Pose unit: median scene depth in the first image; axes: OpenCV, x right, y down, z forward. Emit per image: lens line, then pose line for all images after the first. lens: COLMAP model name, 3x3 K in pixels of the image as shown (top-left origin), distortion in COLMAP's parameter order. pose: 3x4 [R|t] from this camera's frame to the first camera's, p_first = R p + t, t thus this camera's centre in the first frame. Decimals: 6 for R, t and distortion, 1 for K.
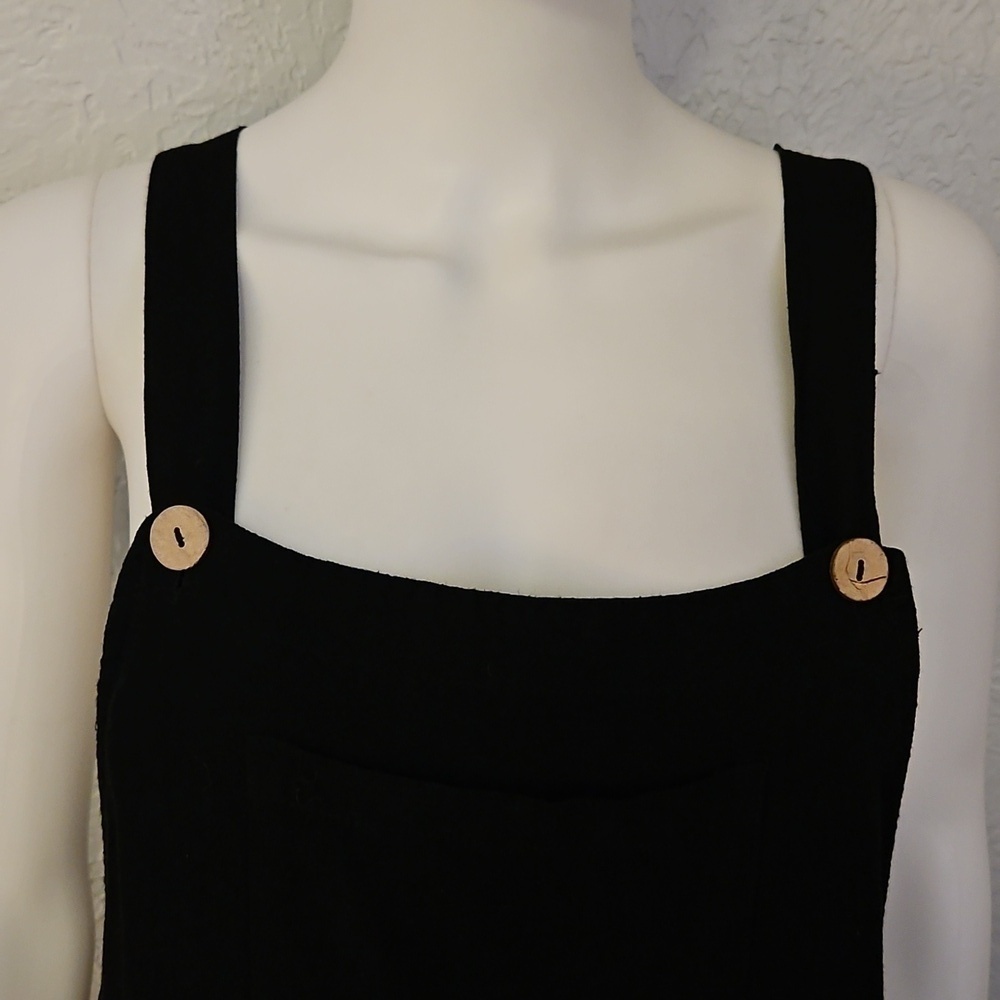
lens RADIAL K [[1447.5, 0, 501.2], [0, 1447.5, 498.8], [0, 0, 1]] dist [0.062724, 0.000000]
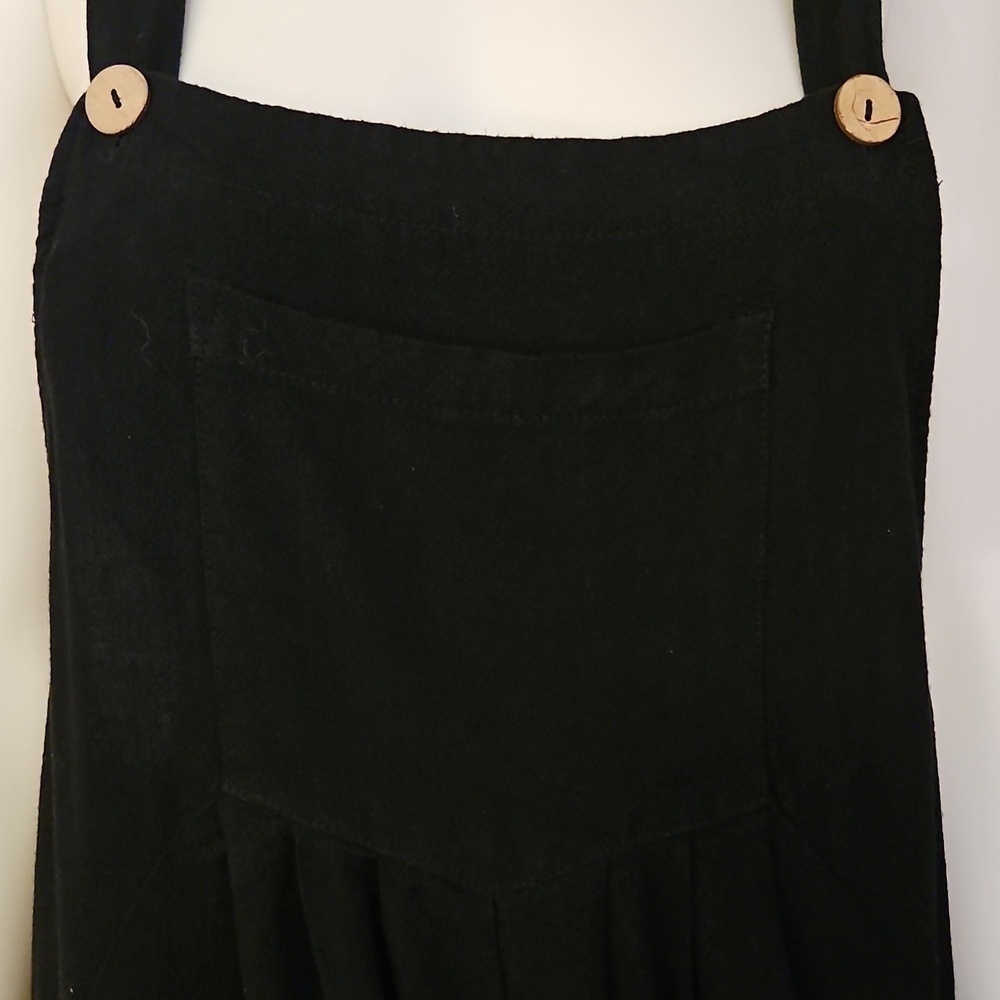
lens RADIAL K [[1447.5, 0, 498.8], [0, 1447.5, 500.9], [0, 0, 1]] dist [0.062724, 0.000000]
pose [[0.998283, -0.036843, -0.045541, 0.051452], [0.032574, 0.995303, -0.091163, 0.365067], [0.048686, 0.089523, 0.994794, 0.114006]]
